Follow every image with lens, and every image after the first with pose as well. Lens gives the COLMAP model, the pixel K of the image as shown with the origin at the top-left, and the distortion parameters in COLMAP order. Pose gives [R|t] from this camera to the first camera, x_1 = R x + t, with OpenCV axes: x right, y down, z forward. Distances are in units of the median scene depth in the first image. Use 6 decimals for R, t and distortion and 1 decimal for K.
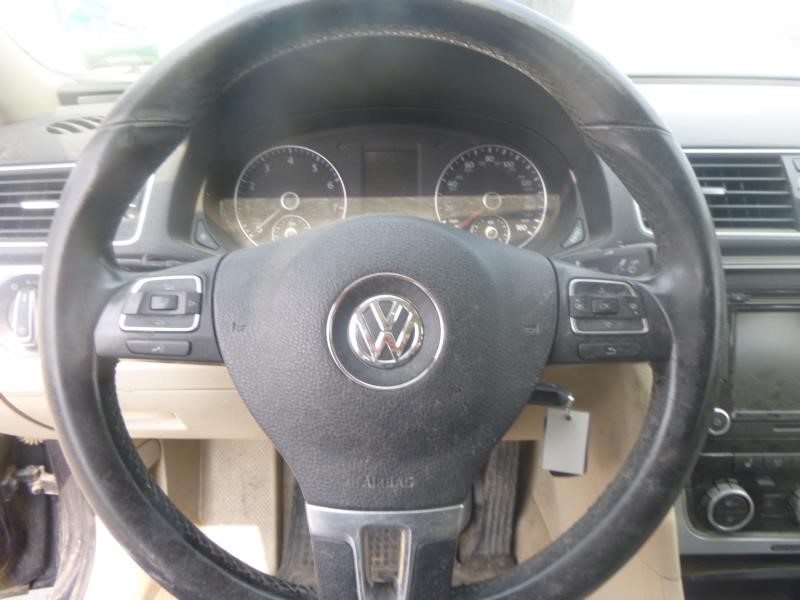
lens RADIAL K [[608.9, 0, 399.3], [0, 608.9, 299.0], [0, 0, 1]] dist [-0.020365, 0.001648]
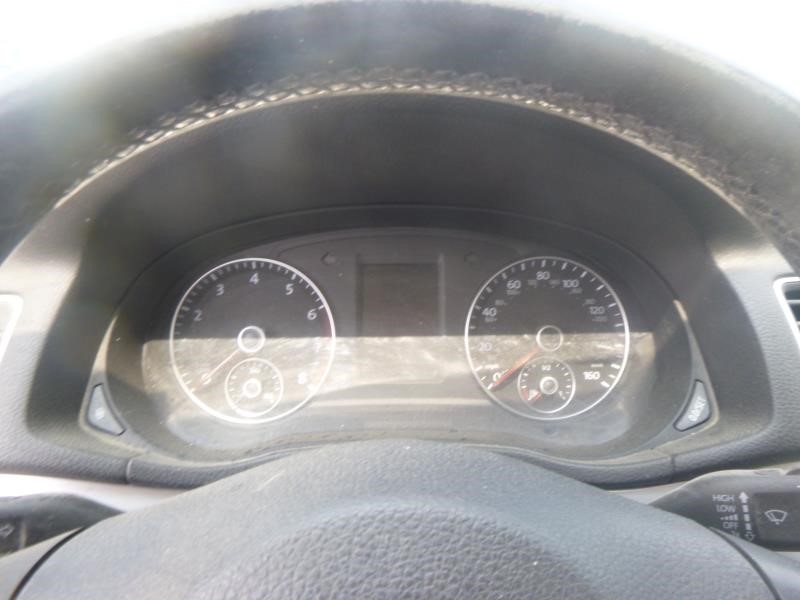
lens RADIAL K [[608.9, 0, 400.1], [0, 608.9, 301.6], [0, 0, 1]] dist [-0.020365, 0.001648]
pose [[0.999988, -0.000977, -0.004836, -0.010364], [0.000454, 0.994261, -0.106981, -0.128740], [0.004913, 0.106978, 0.994249, 0.319045]]
